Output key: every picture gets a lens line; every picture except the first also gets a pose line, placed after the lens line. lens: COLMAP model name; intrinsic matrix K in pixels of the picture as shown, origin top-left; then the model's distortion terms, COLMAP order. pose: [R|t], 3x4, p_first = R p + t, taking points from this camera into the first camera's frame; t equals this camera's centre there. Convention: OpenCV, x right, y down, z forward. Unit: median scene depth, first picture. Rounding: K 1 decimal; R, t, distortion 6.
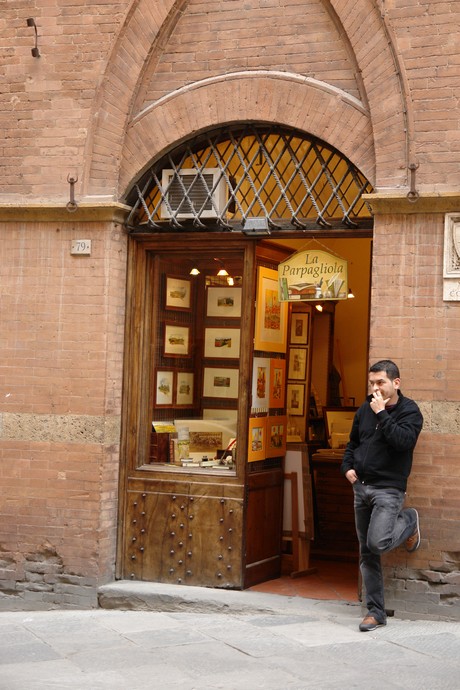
lens RADIAL K [[1214.3, 0, 230.0], [0, 1214.3, 345.0], [0, 0, 1]] dist [0.014978, 0.197574]
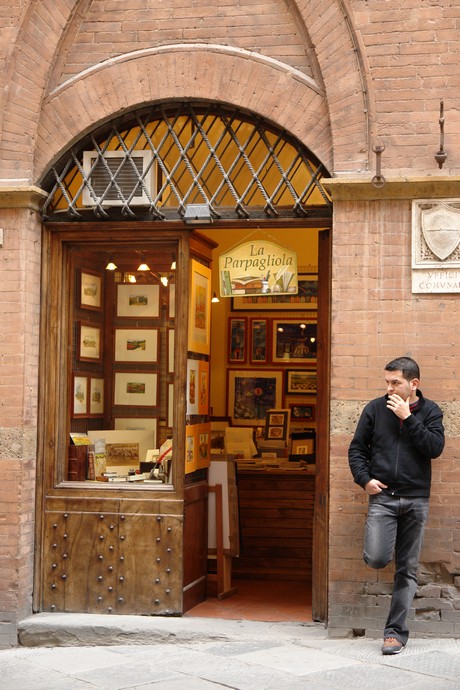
lens RADIAL K [[1214.3, 0, 230.0], [0, 1214.3, 345.0], [0, 0, 1]] dist [0.014978, 0.197574]
pose [[0.979466, -0.011112, 0.201302, -0.134490], [0.014000, 0.999818, -0.012929, 0.012003], [-0.201121, 0.015482, 0.979444, 0.103141]]
